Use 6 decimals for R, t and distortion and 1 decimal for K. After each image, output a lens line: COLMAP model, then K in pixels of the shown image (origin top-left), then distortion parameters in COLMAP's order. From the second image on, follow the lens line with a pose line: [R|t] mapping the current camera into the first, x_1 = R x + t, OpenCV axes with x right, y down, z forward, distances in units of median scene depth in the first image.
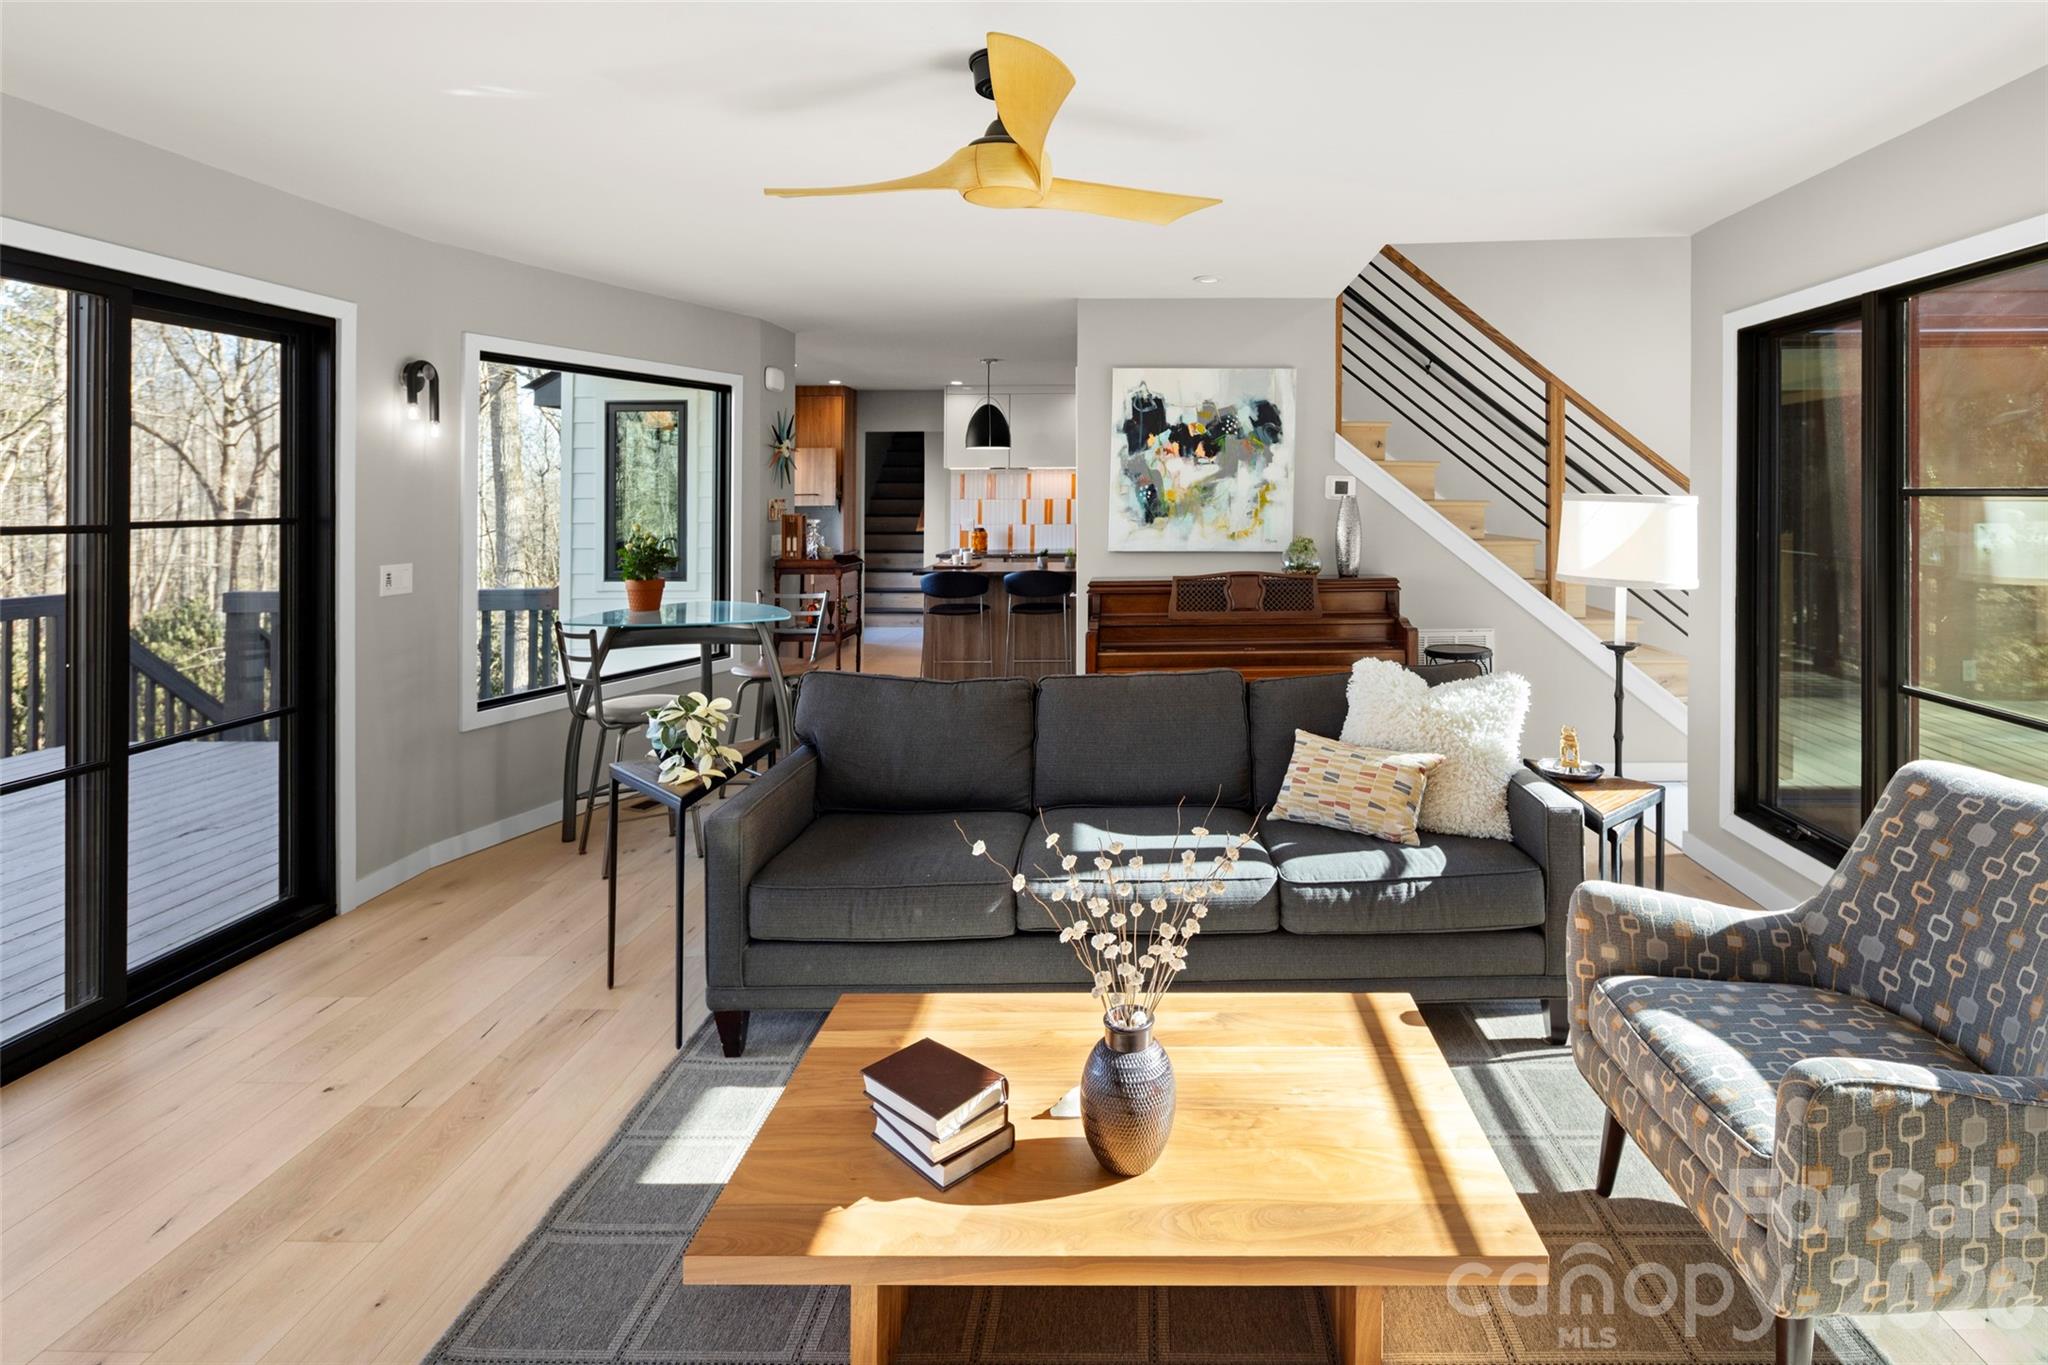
lens RADIAL K [[1029.6, 0, 1133.8], [0, 1029.6, 493.0], [0, 0, 1]] dist [0.006261, -0.006266]
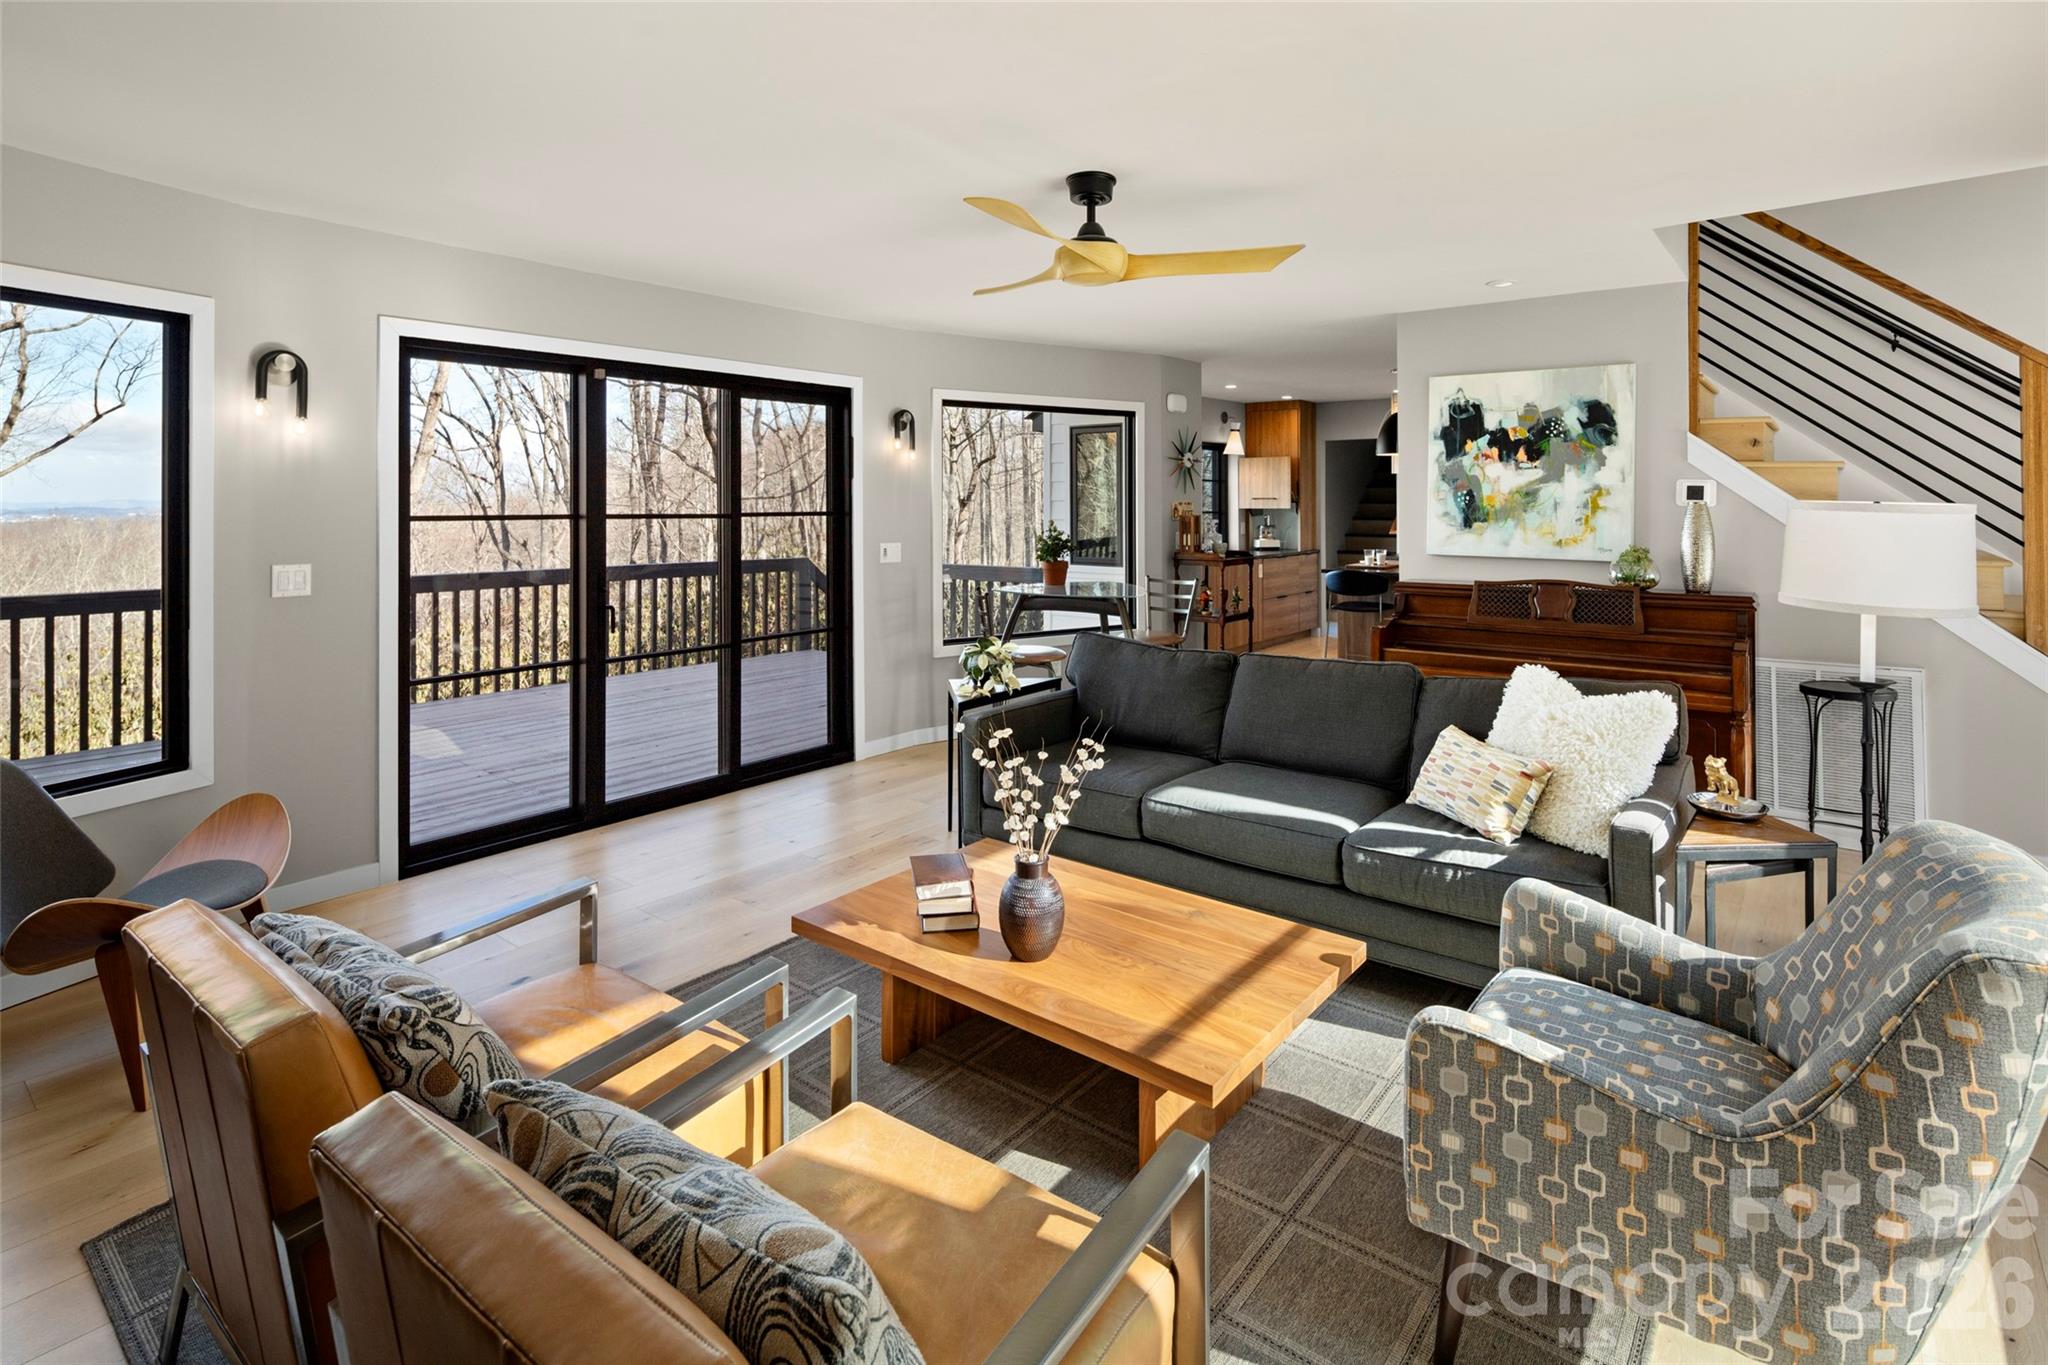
lens RADIAL K [[999.6, 0, 1019.9], [0, 999.6, 479.8], [0, 0, 1]] dist [-0.012339, 0.000236]
pose [[0.782167, -0.008056, -0.623016, 0.289803], [-0.002661, 0.999864, -0.016270, -0.000866], [0.623063, 0.014383, 0.782040, -0.041070]]
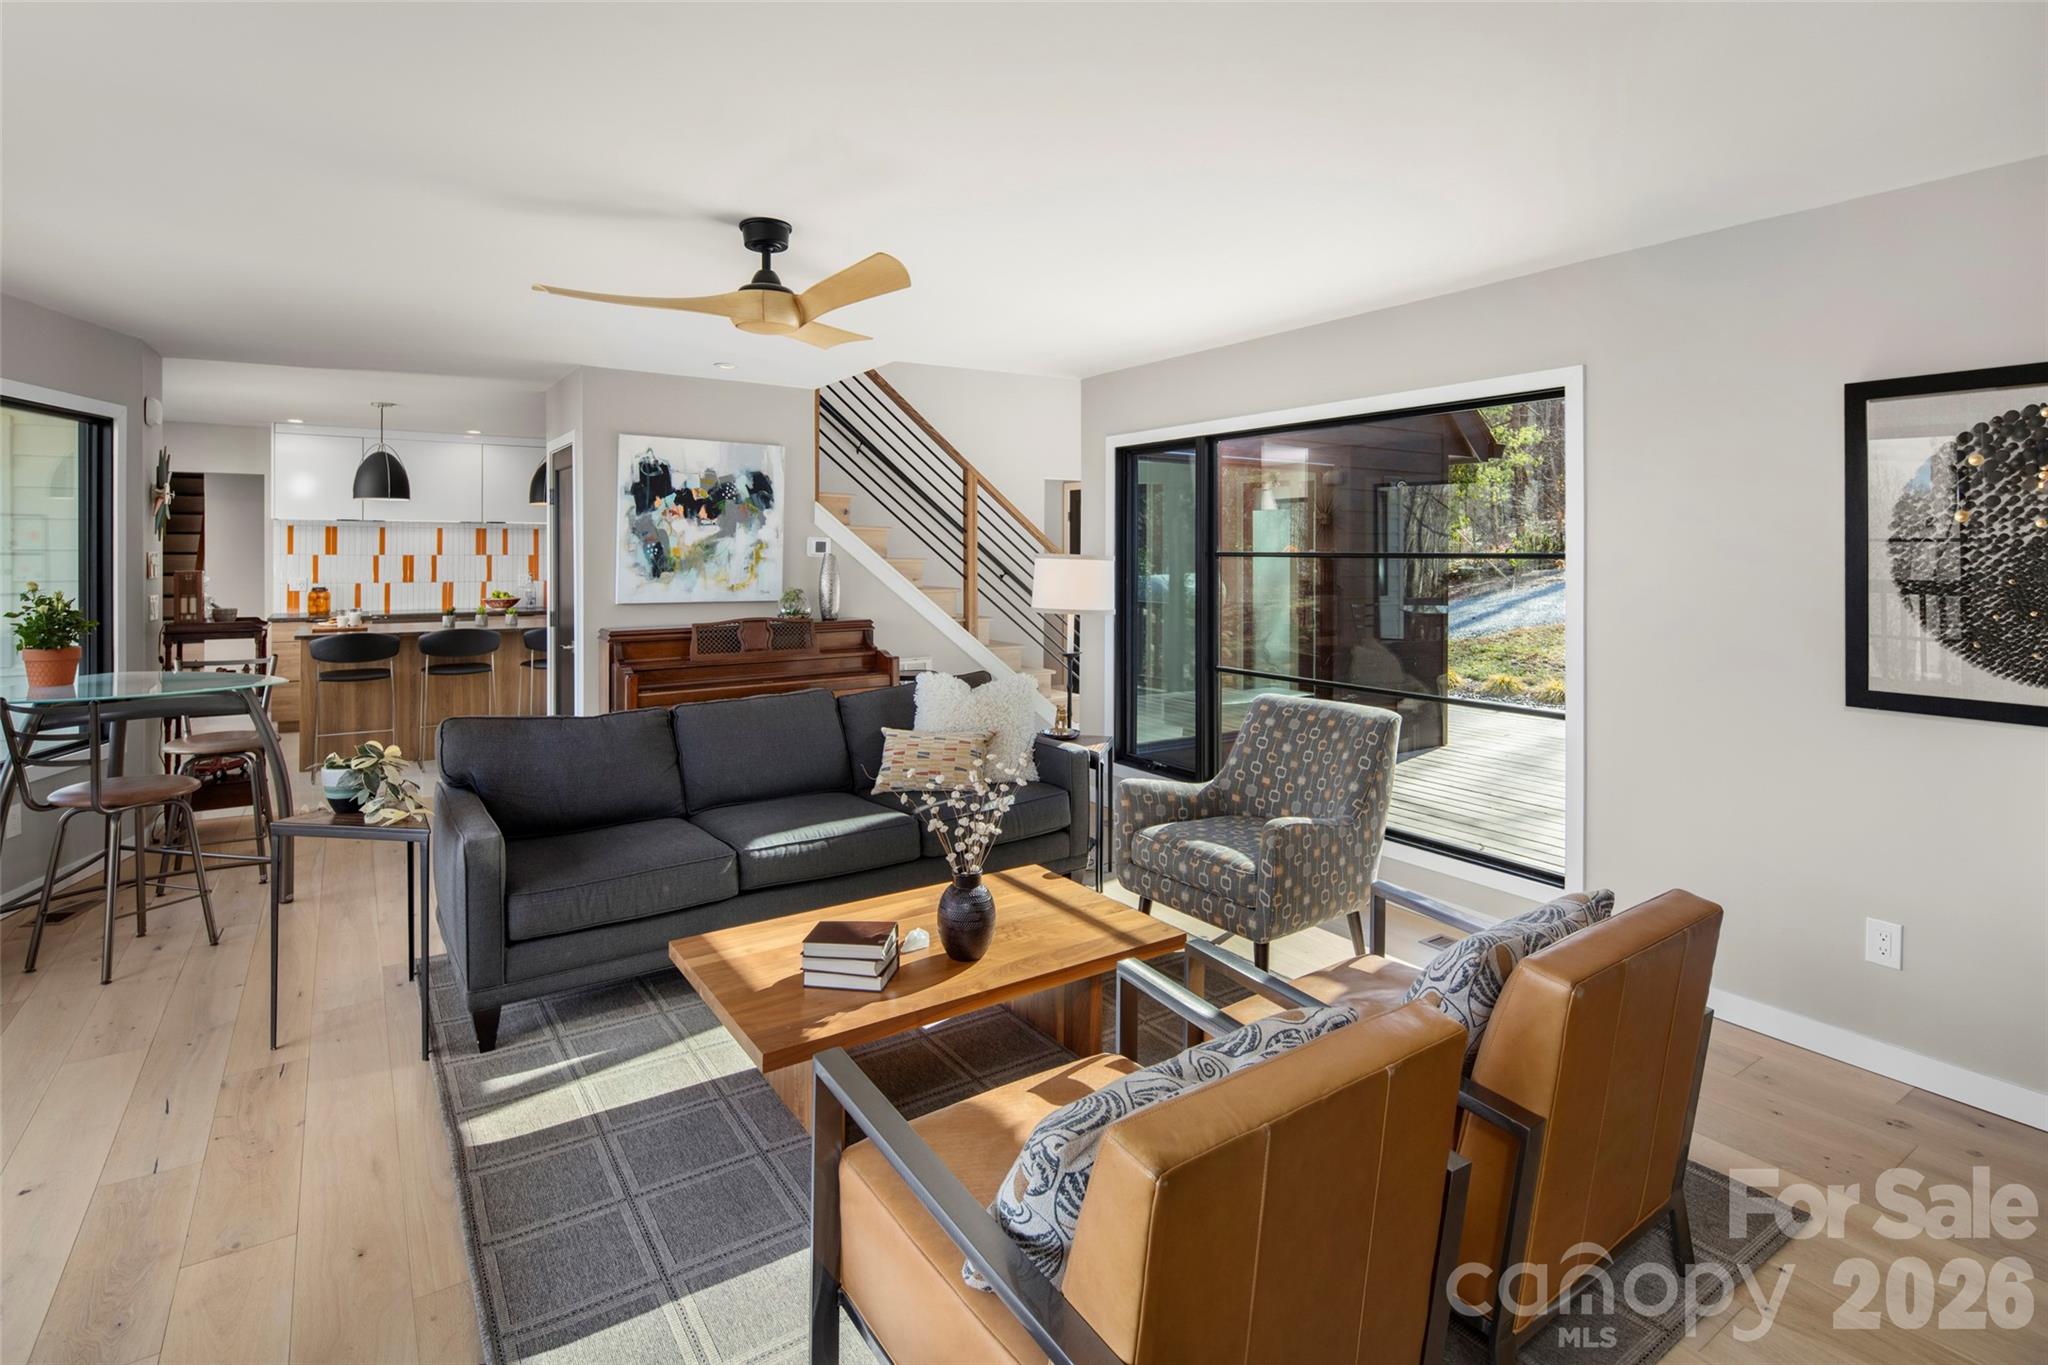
lens RADIAL K [[1009.8, 0, 1047.7], [0, 1009.8, 562.5], [0, 0, 1]] dist [-0.001531, -0.002445]
pose [[0.814807, 0.001489, 0.579731, -0.277130], [-0.007935, 0.999932, 0.008584, 0.000689], [-0.579678, -0.011594, 0.814763, -0.126352]]
